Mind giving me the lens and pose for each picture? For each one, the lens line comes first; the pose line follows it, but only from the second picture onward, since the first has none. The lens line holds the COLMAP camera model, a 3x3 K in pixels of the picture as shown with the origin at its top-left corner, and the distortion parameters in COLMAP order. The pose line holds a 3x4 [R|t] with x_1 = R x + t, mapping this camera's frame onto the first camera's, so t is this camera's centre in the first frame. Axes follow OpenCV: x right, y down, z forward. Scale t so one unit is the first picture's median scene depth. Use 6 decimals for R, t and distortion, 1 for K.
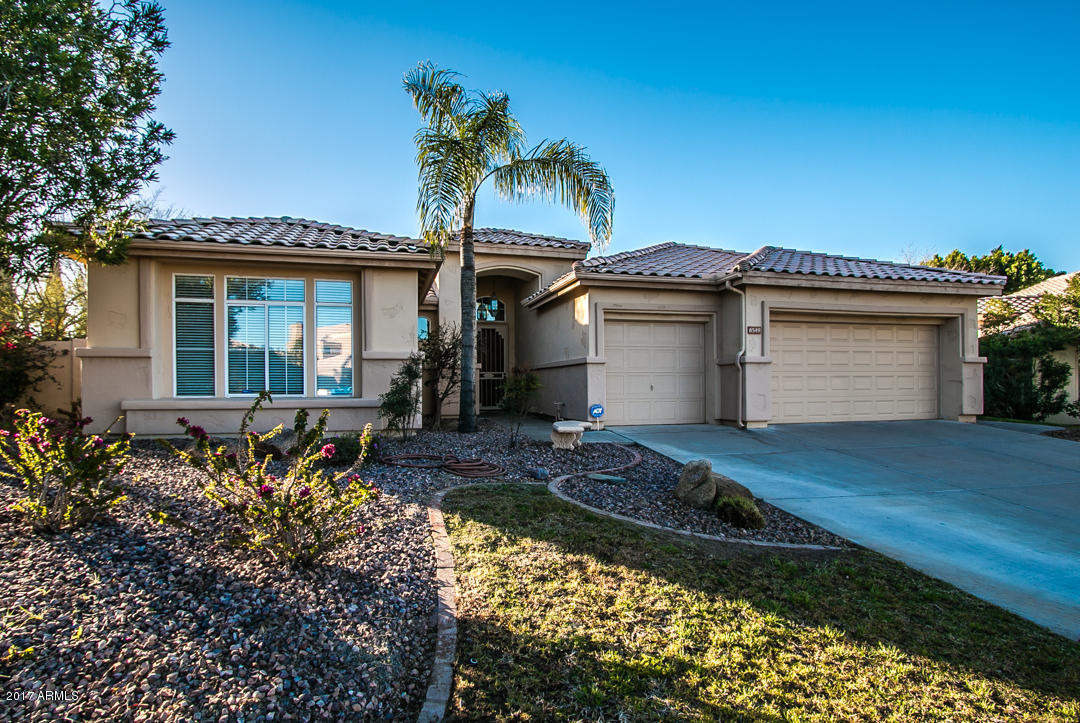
lens RADIAL K [[502.8, 0, 540.0], [0, 502.8, 367.6], [0, 0, 1]] dist [-0.003268, -0.000341]
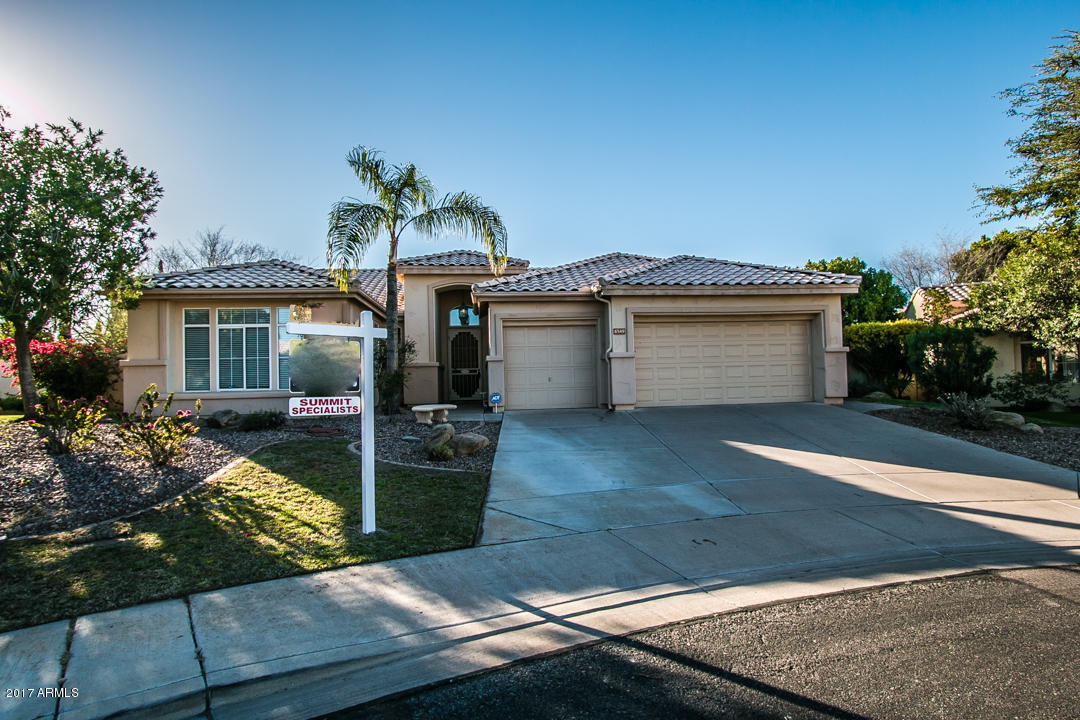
lens RADIAL K [[494.3, 0, 540.4], [0, 494.3, 345.0], [0, 0, 1]] dist [-0.002545, 0.000077]
pose [[0.991568, -0.028176, -0.126487, 0.382864], [0.023742, 0.999054, -0.036433, -0.000305], [0.127394, 0.033122, 0.991299, -0.238461]]
